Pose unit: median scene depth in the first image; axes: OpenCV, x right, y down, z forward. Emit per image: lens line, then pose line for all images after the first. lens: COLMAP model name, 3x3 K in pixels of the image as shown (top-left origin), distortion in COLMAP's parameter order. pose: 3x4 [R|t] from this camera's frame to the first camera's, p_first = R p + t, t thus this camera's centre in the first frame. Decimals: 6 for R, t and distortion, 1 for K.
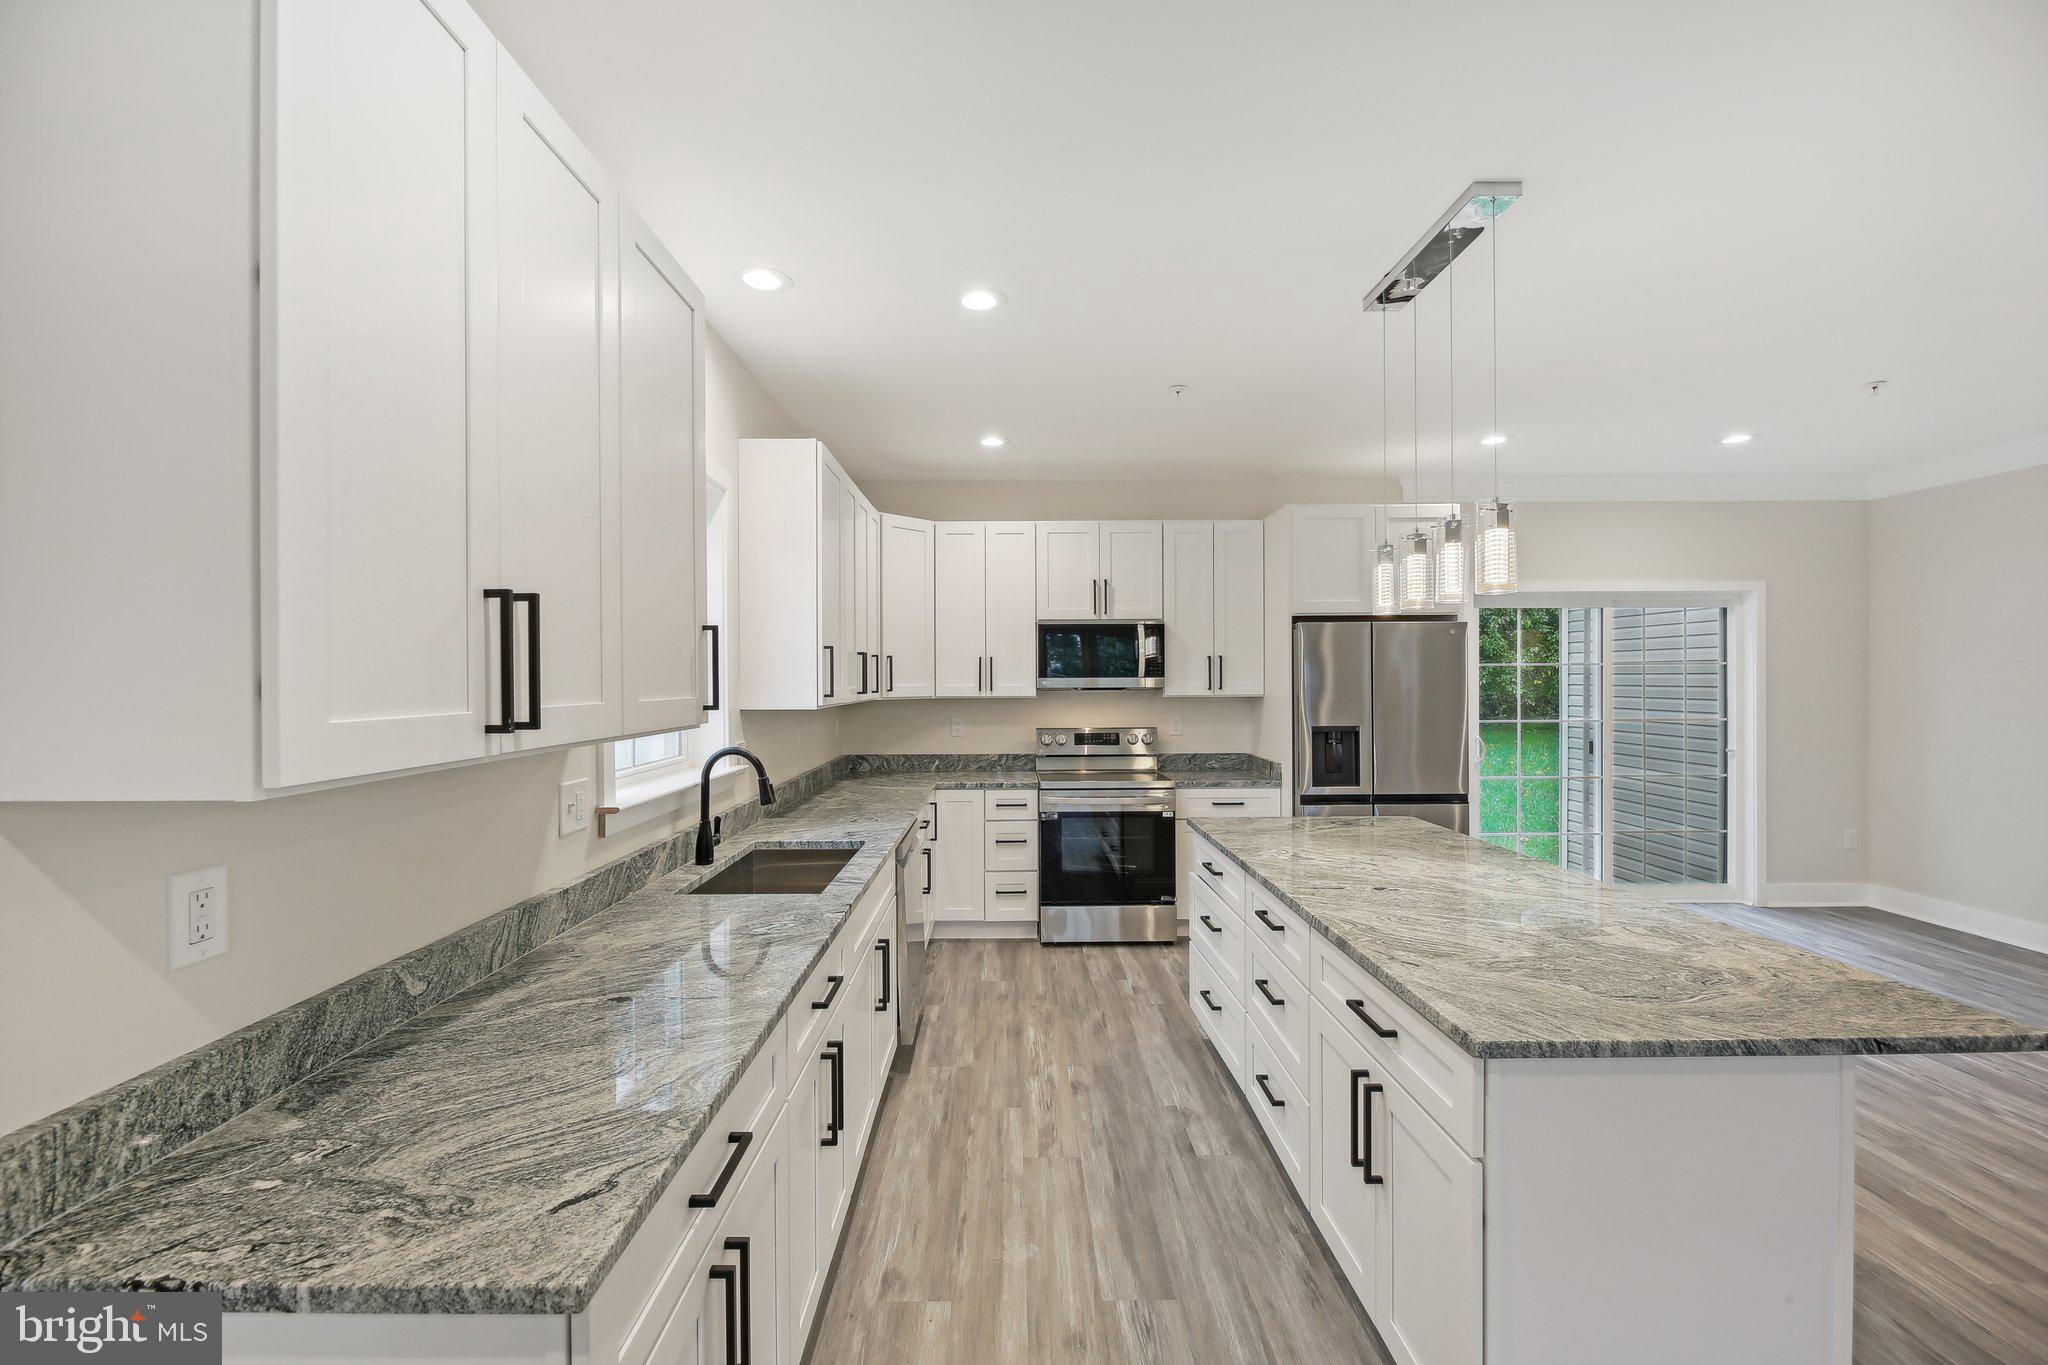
lens RADIAL K [[834.9, 0, 1018.5], [0, 834.9, 684.1], [0, 0, 1]] dist [0.001040, -0.002319]
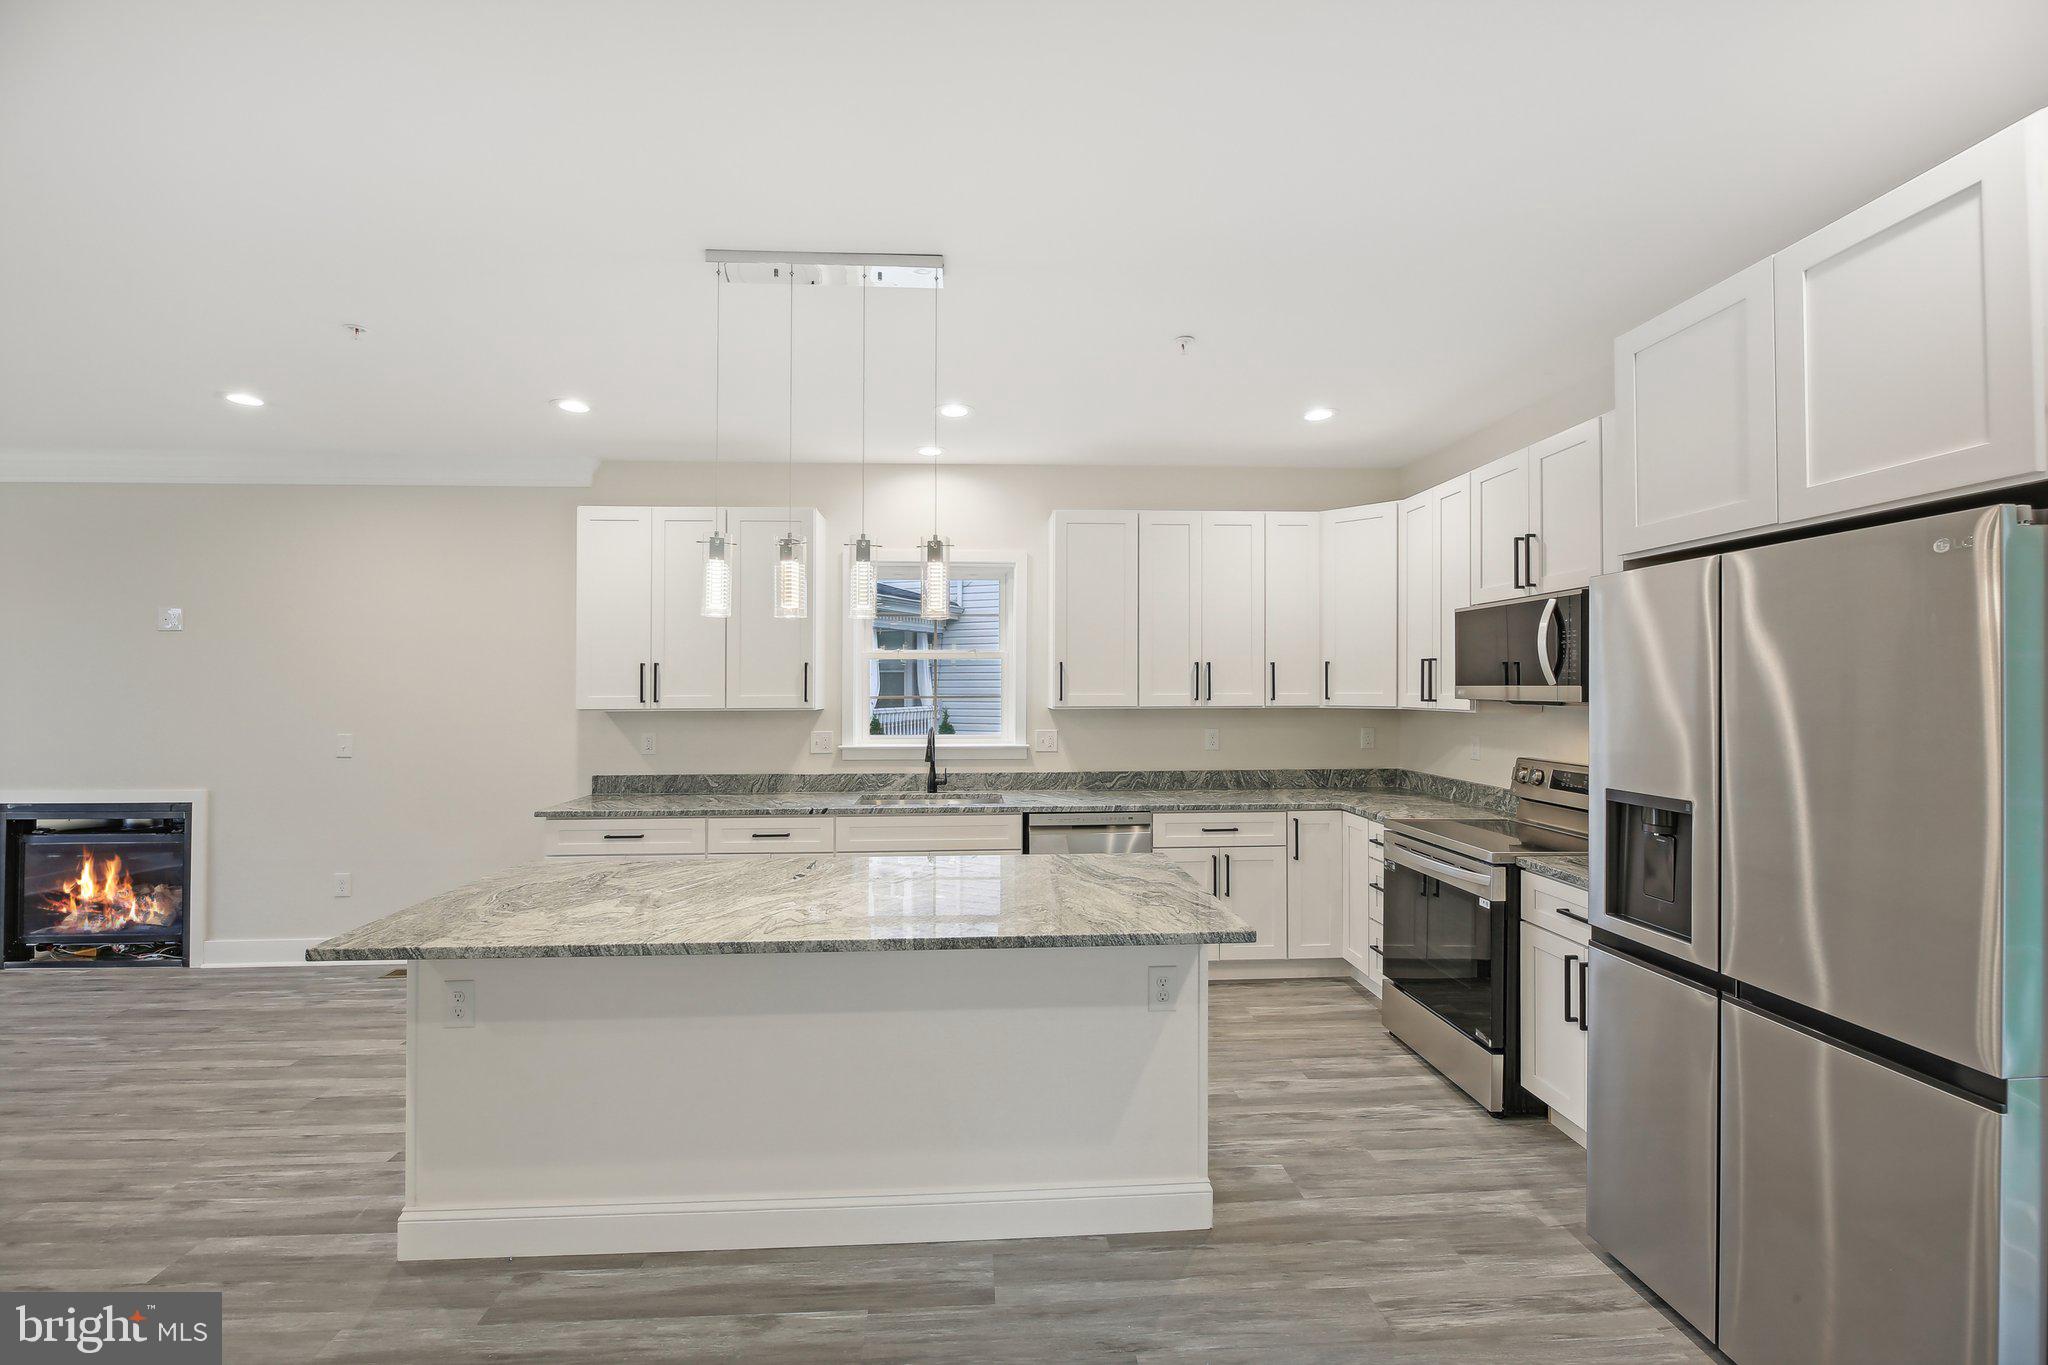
lens RADIAL K [[834.9, 0, 1014.5], [0, 834.9, 674.3], [0, 0, 1]] dist [0.001040, -0.002319]
pose [[0.058465, -0.010035, -0.998239, 0.796888], [-0.004063, 0.999939, -0.010290, -0.009144], [0.998281, 0.004658, 0.058421, 0.615242]]
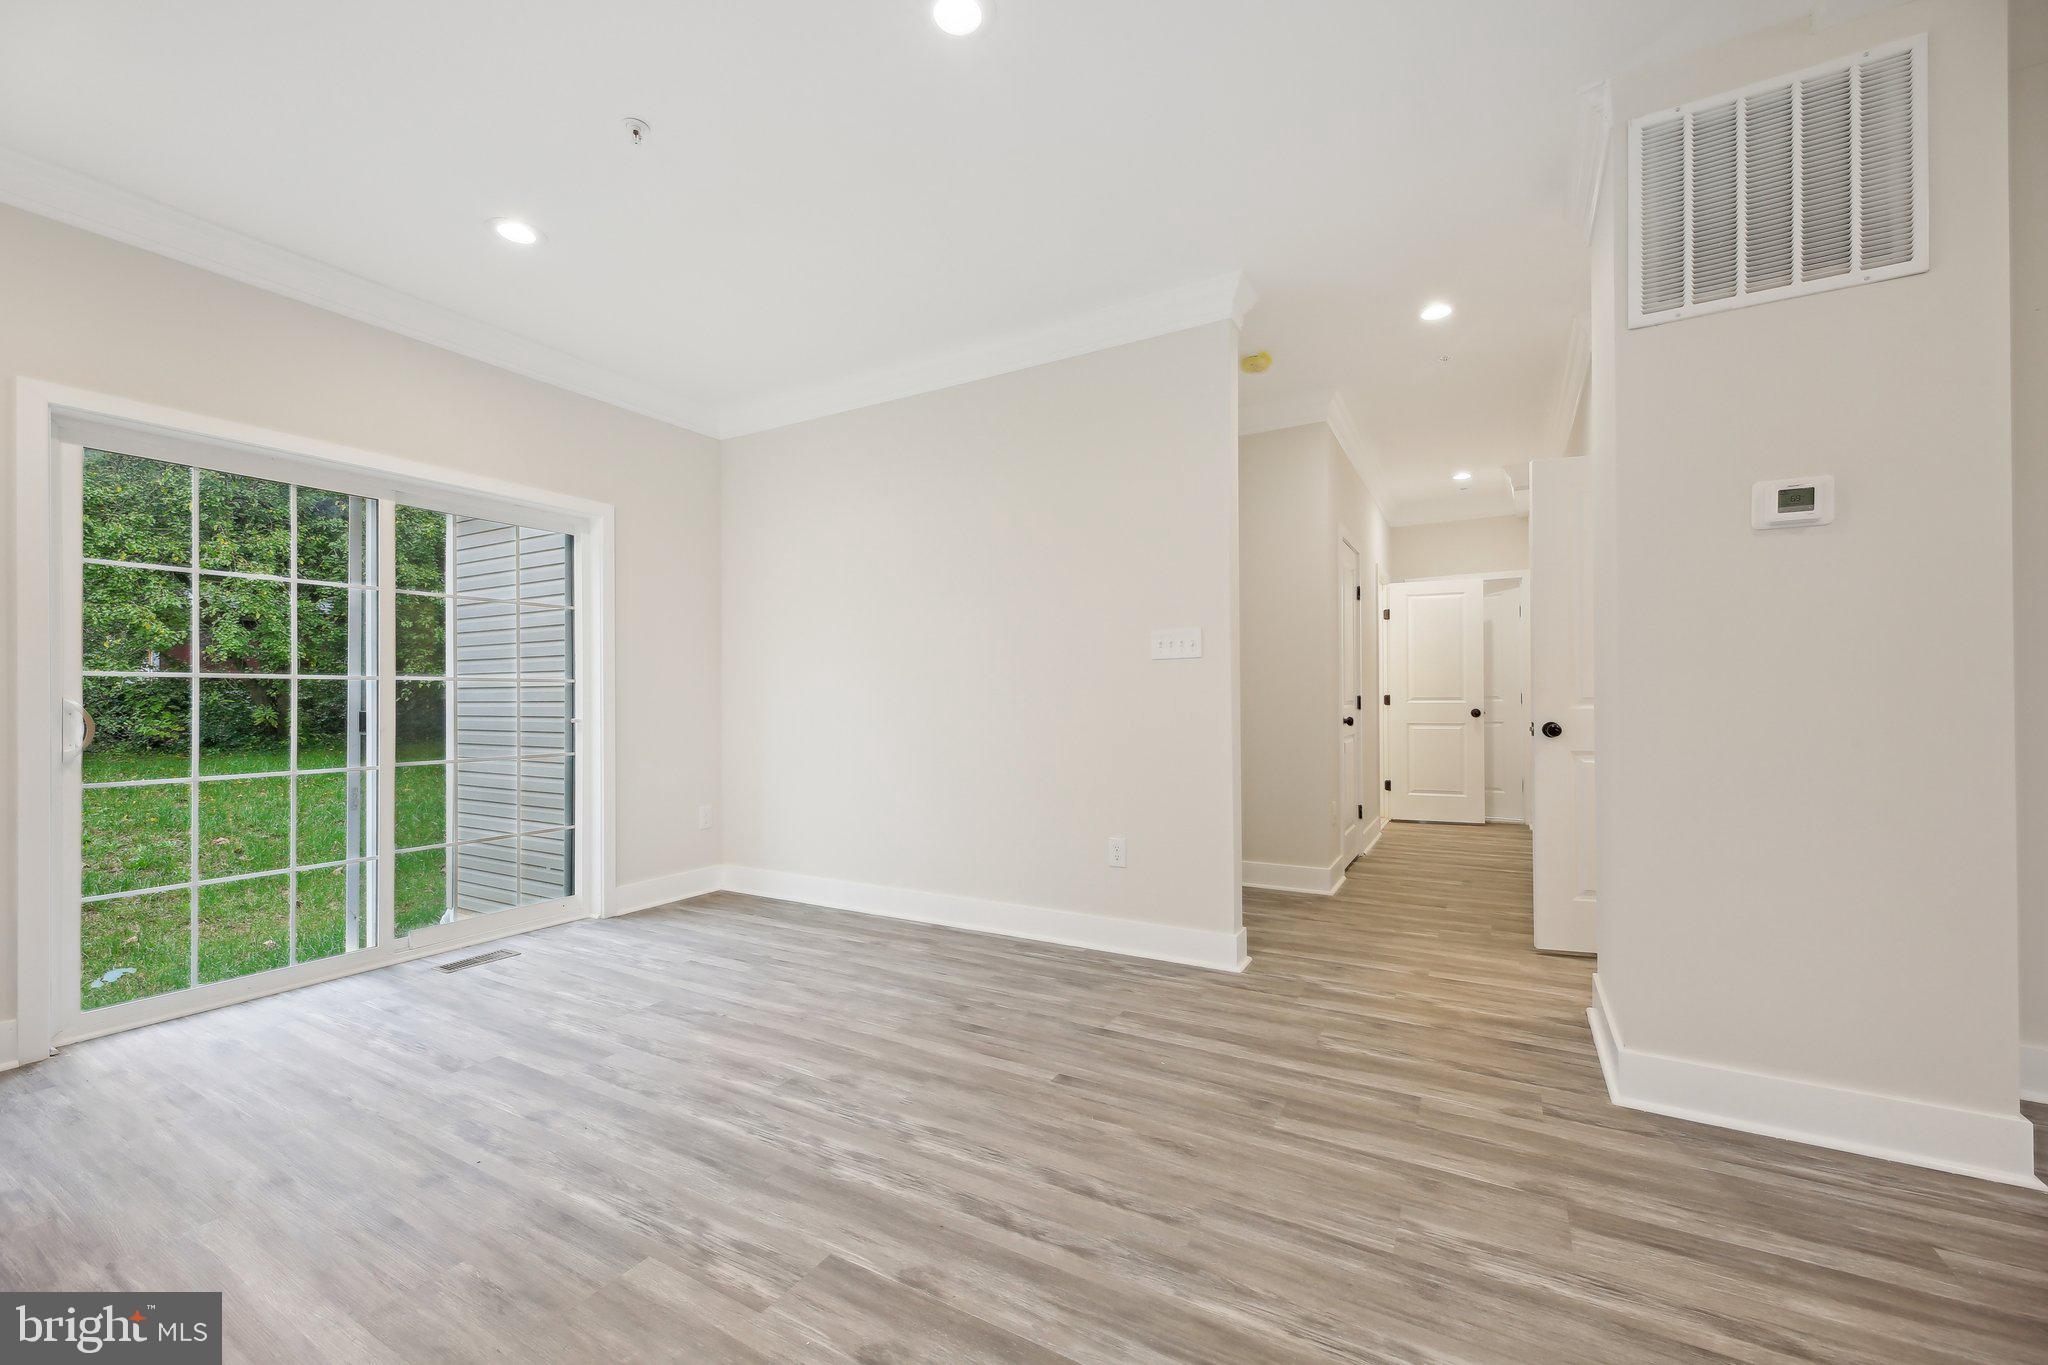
lens RADIAL K [[834.9, 0, 1015.3], [0, 834.9, 695.3], [0, 0, 1]] dist [0.001040, -0.002319]
pose [[0.509396, 0.004776, 0.860519, 0.480349], [0.007268, 0.999925, -0.009852, 0.081203], [-0.860502, 0.011273, 0.509323, 0.317740]]
